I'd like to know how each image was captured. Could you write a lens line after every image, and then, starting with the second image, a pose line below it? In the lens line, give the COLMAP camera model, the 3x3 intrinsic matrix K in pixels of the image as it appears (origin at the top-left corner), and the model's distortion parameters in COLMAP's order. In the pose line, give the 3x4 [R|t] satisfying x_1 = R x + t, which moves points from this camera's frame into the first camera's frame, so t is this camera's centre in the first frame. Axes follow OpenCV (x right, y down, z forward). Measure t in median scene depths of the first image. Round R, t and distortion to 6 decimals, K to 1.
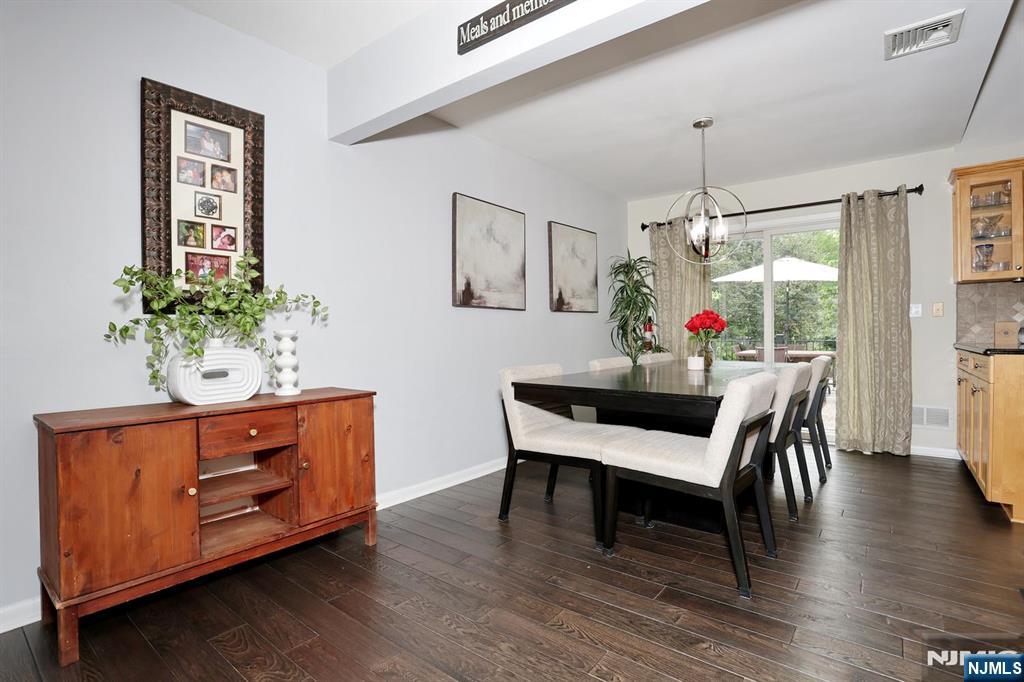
lens RADIAL K [[498.5, 0, 507.7], [0, 498.5, 339.7], [0, 0, 1]] dist [-0.072097, 0.026626]
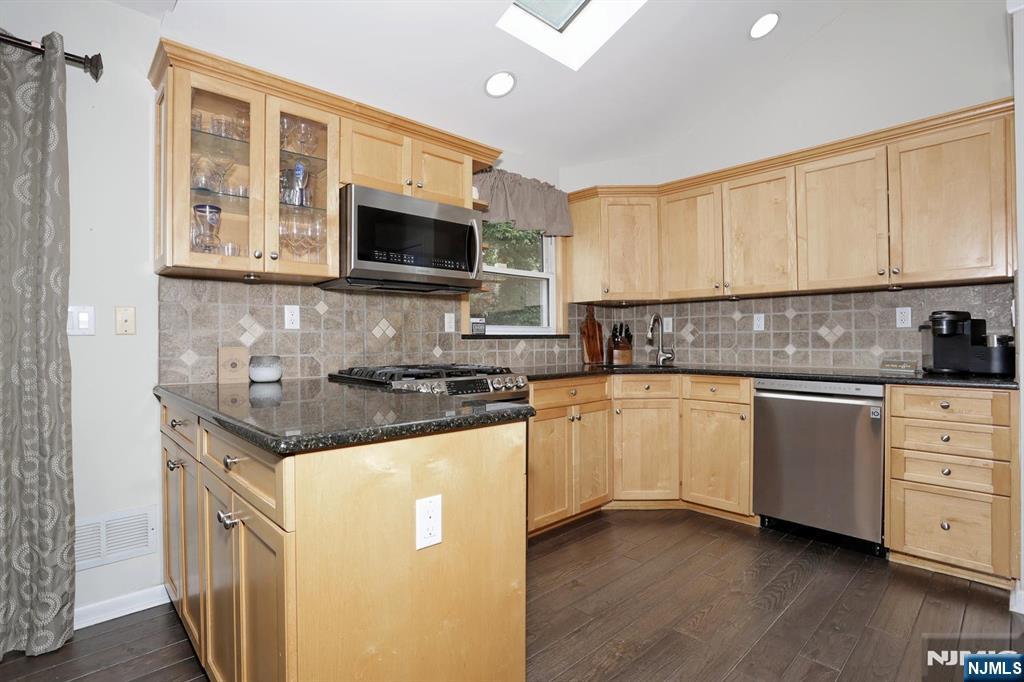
lens RADIAL K [[498.5, 0, 507.7], [0, 498.5, 339.7], [0, 0, 1]] dist [-0.072097, 0.026626]
pose [[0.141957, 0.009712, 0.989825, 0.455874], [0.012132, 0.999860, -0.011551, -0.032010], [-0.989798, 0.013648, 0.141820, 0.530170]]
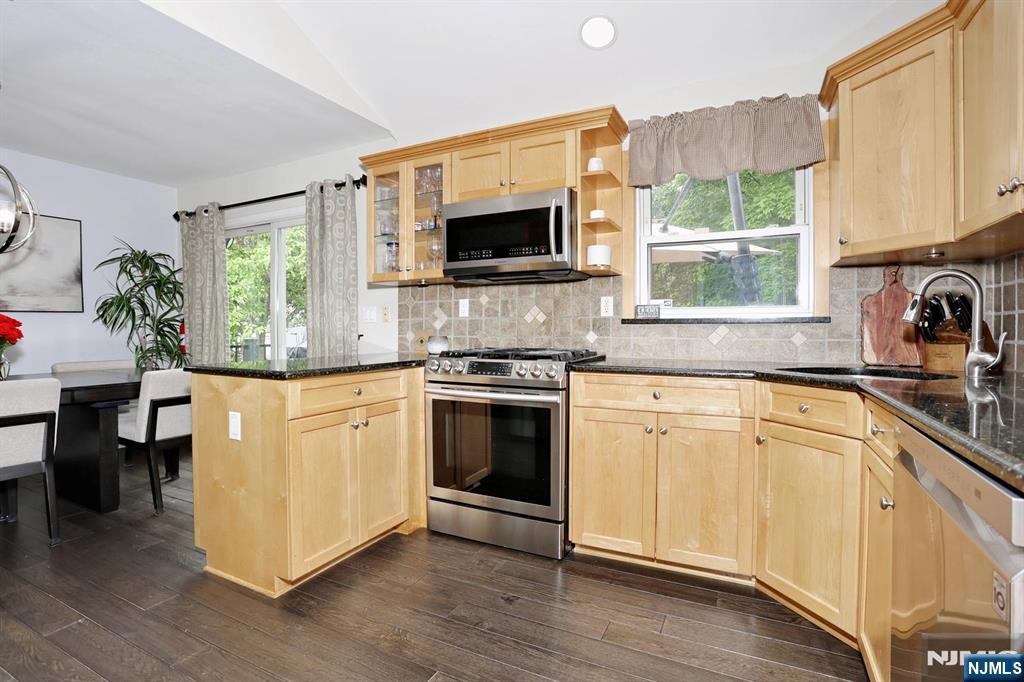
lens RADIAL K [[498.5, 0, 507.7], [0, 498.5, 339.7], [0, 0, 1]] dist [-0.072097, 0.026626]
pose [[0.978634, 0.004393, 0.205564, 0.937236], [-0.006973, 0.999906, 0.011829, -0.027481], [-0.205492, -0.013010, 0.978572, 0.034307]]
